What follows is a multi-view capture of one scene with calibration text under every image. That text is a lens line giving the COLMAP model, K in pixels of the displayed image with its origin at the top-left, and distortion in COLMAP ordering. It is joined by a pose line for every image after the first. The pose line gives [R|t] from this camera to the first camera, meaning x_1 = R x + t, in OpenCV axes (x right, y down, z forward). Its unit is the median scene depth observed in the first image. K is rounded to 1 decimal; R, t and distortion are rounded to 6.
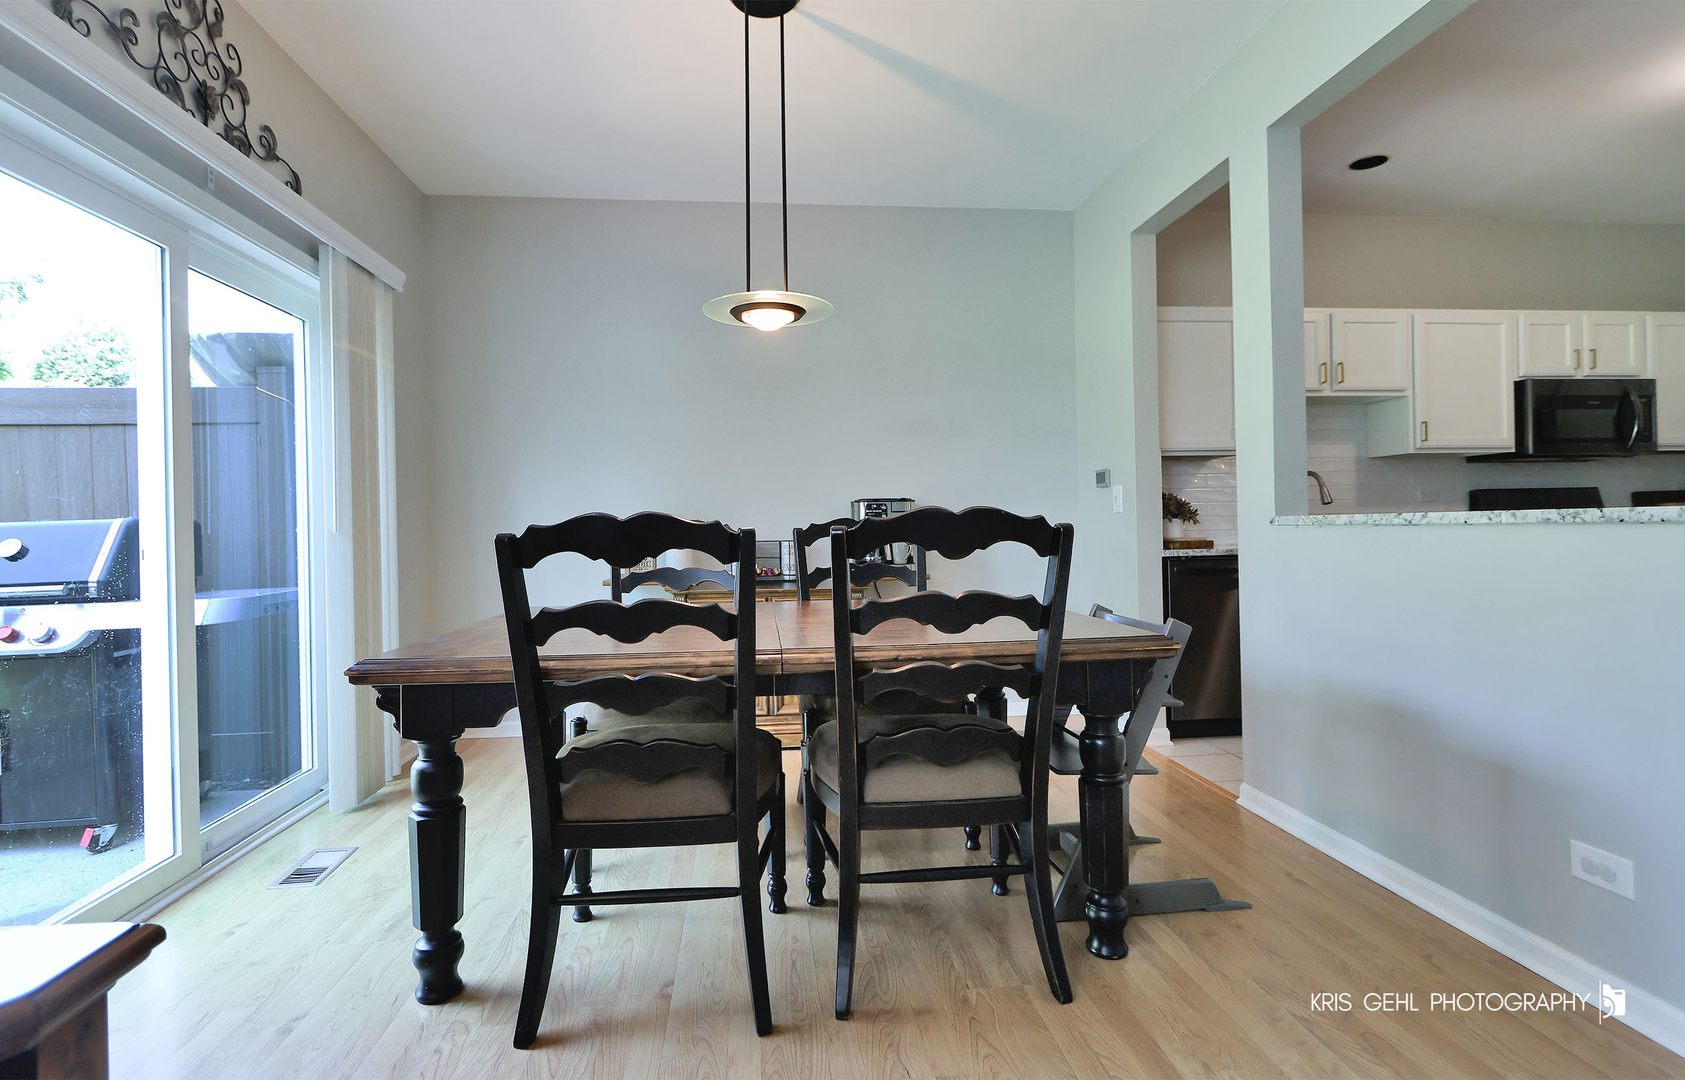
lens RADIAL K [[786.0, 0, 844.9], [0, 786.0, 530.8], [0, 0, 1]] dist [0.004603, -0.000228]
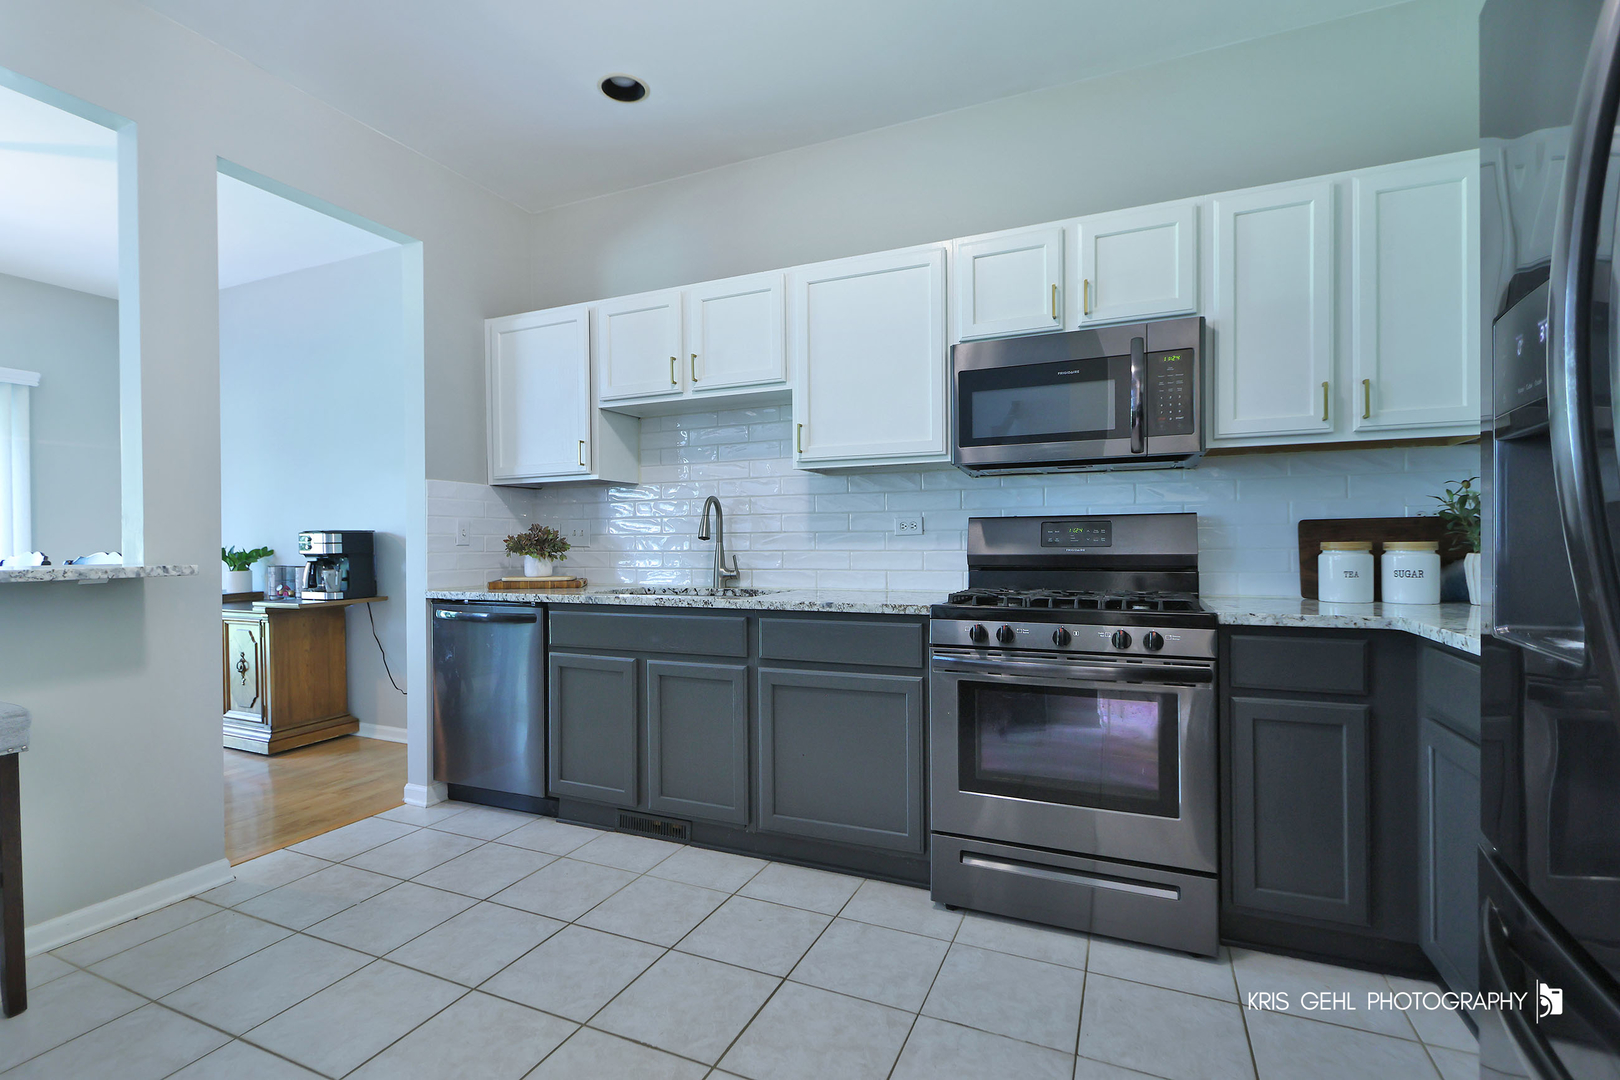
lens RADIAL K [[737.1, 0, 808.2], [0, 737.1, 543.8], [0, 0, 1]] dist [-0.004696, -0.000095]
pose [[0.864706, 0.014175, -0.502078, 1.456041], [-0.006762, 0.999840, 0.016582, -0.057898], [0.502233, -0.010943, 0.864663, 0.587435]]
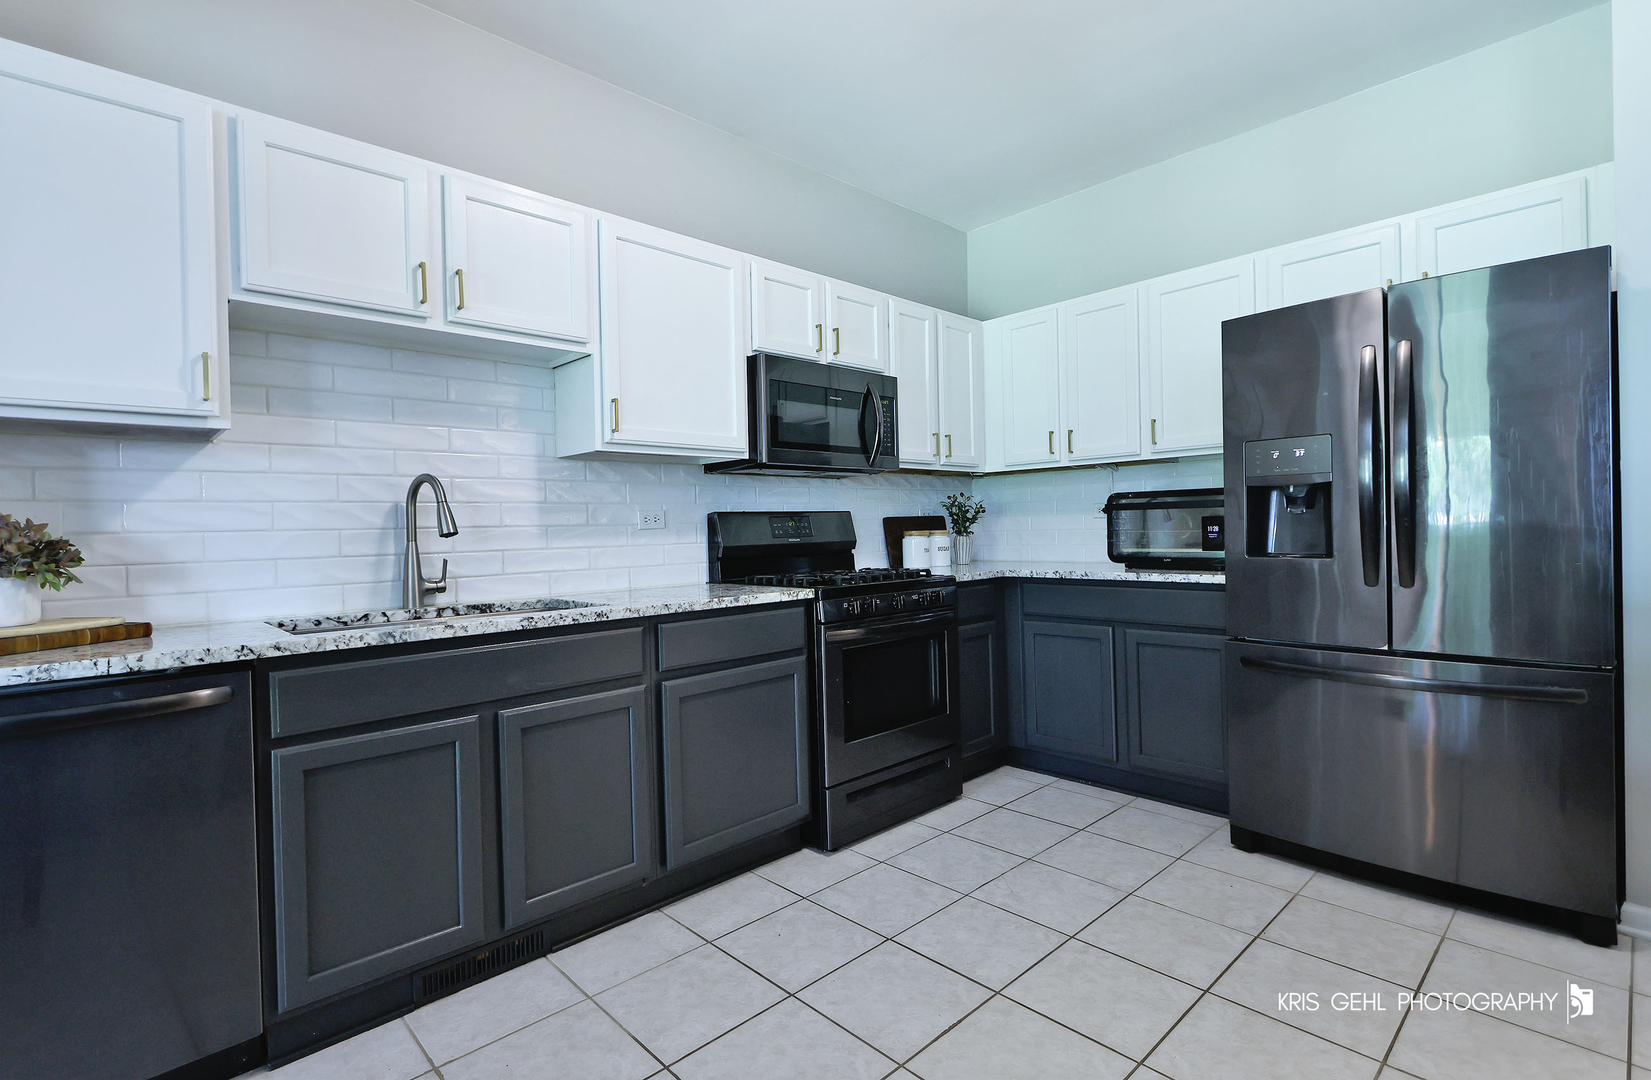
lens RADIAL K [[770.1, 0, 824.4], [0, 770.1, 529.6], [0, 0, 1]] dist [0.004603, -0.000228]
pose [[0.794469, -0.000315, 0.607305, 0.683533], [0.005489, 0.999963, -0.006662, -0.046205], [-0.607280, 0.008627, 0.794441, 0.589973]]
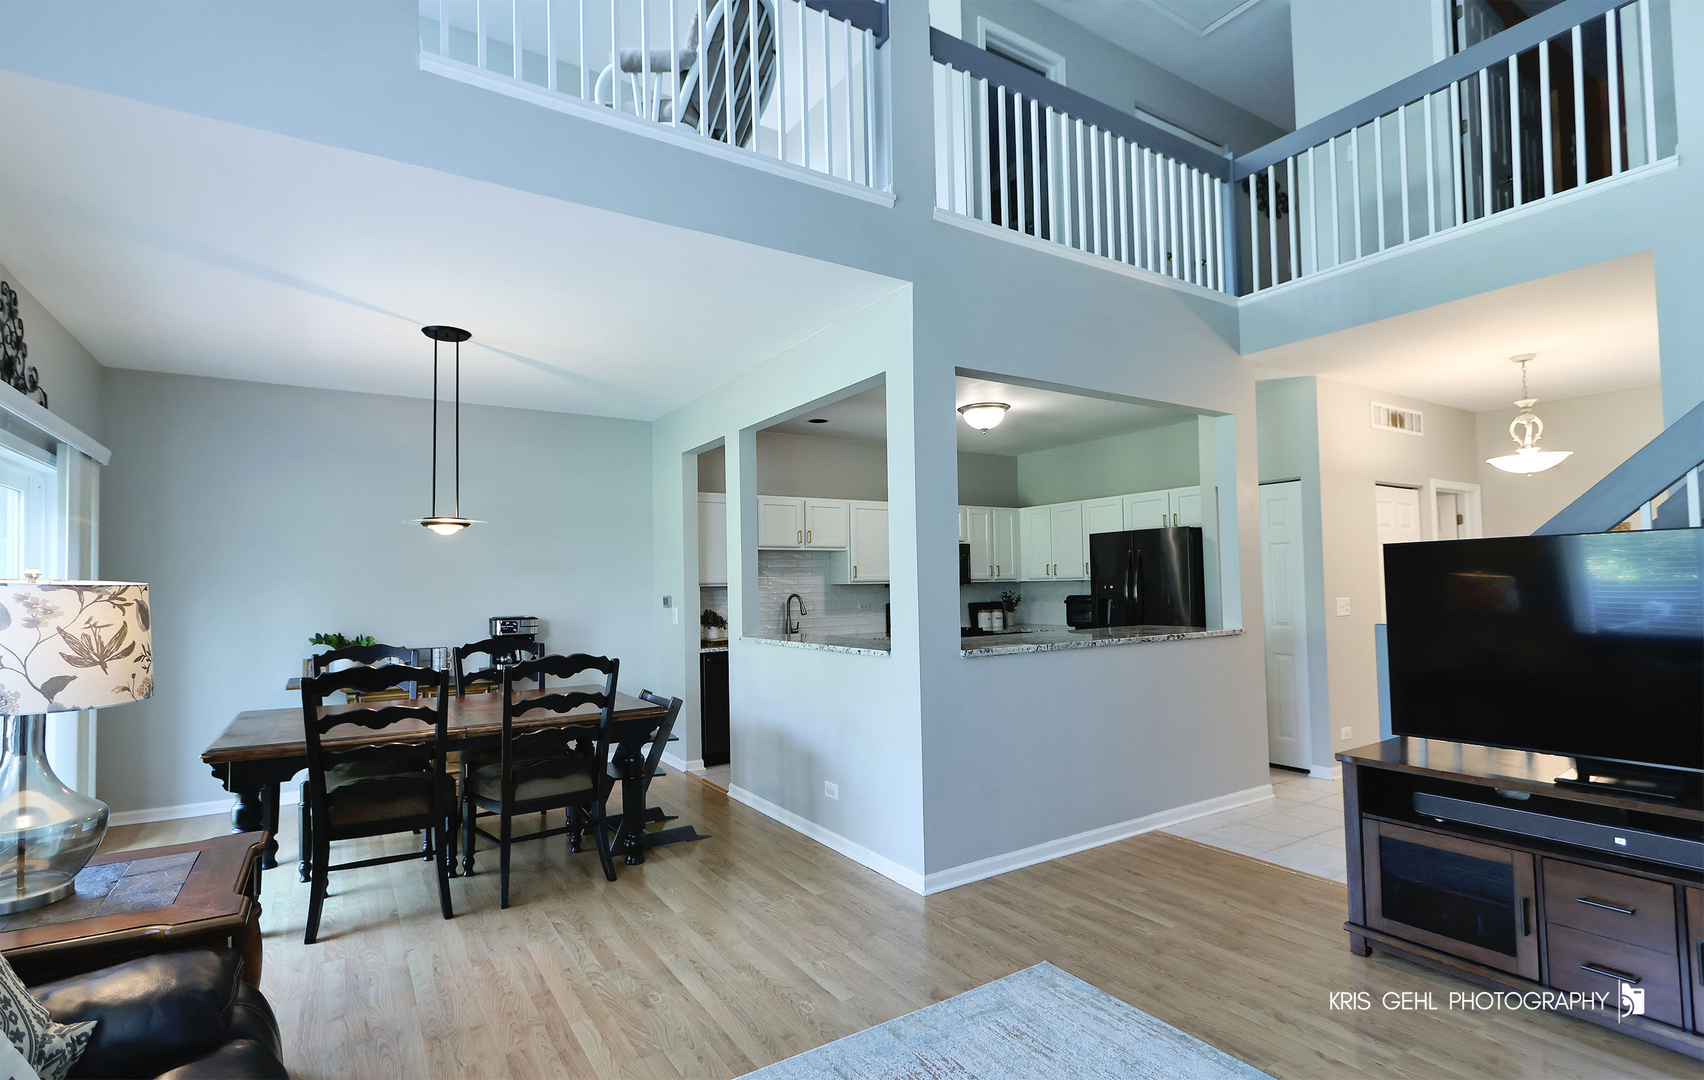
lens RADIAL K [[816.6, 0, 851.9], [0, 816.6, 556.7], [0, 0, 1]] dist [0.004741, 0.000699]
pose [[0.895438, 0.019802, 0.444745, -0.084580], [-0.003081, 0.999262, -0.038288, -0.124128], [-0.445175, 0.032915, 0.894839, -0.801221]]
